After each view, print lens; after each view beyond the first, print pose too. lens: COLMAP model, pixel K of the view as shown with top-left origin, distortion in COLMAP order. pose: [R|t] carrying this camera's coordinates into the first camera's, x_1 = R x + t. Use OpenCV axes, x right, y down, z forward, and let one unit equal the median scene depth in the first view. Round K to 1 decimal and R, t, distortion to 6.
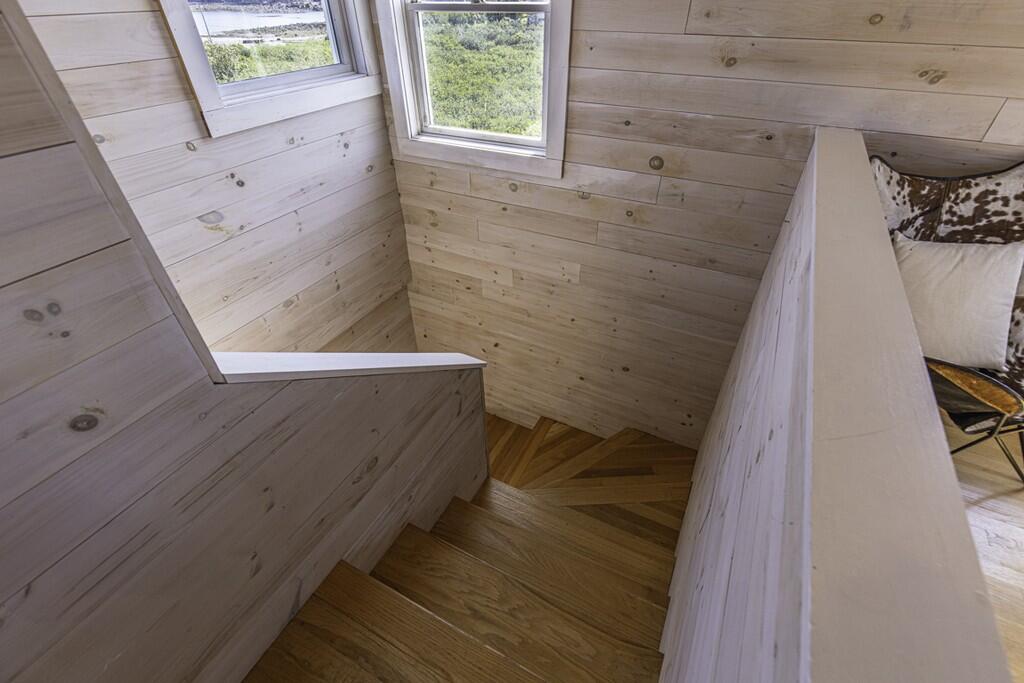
lens RADIAL K [[456.9, 0, 513.9], [0, 456.9, 342.8], [0, 0, 1]] dist [0.002904, 0.000029]
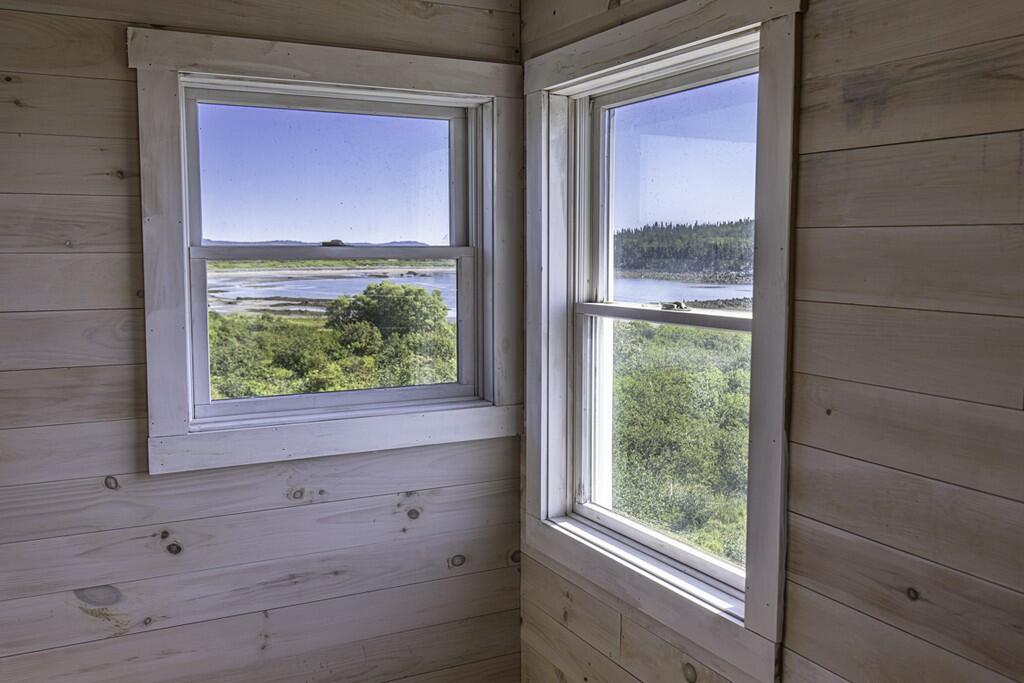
lens RADIAL K [[933.1, 0, 512.2], [0, 933.1, 339.8], [0, 0, 1]] dist [0.005624, 0.000000]
pose [[0.817158, 0.060922, -0.573185, 0.393981], [-0.359399, 0.831288, -0.424020, -0.209093], [0.450650, 0.552493, 0.701189, 0.205329]]
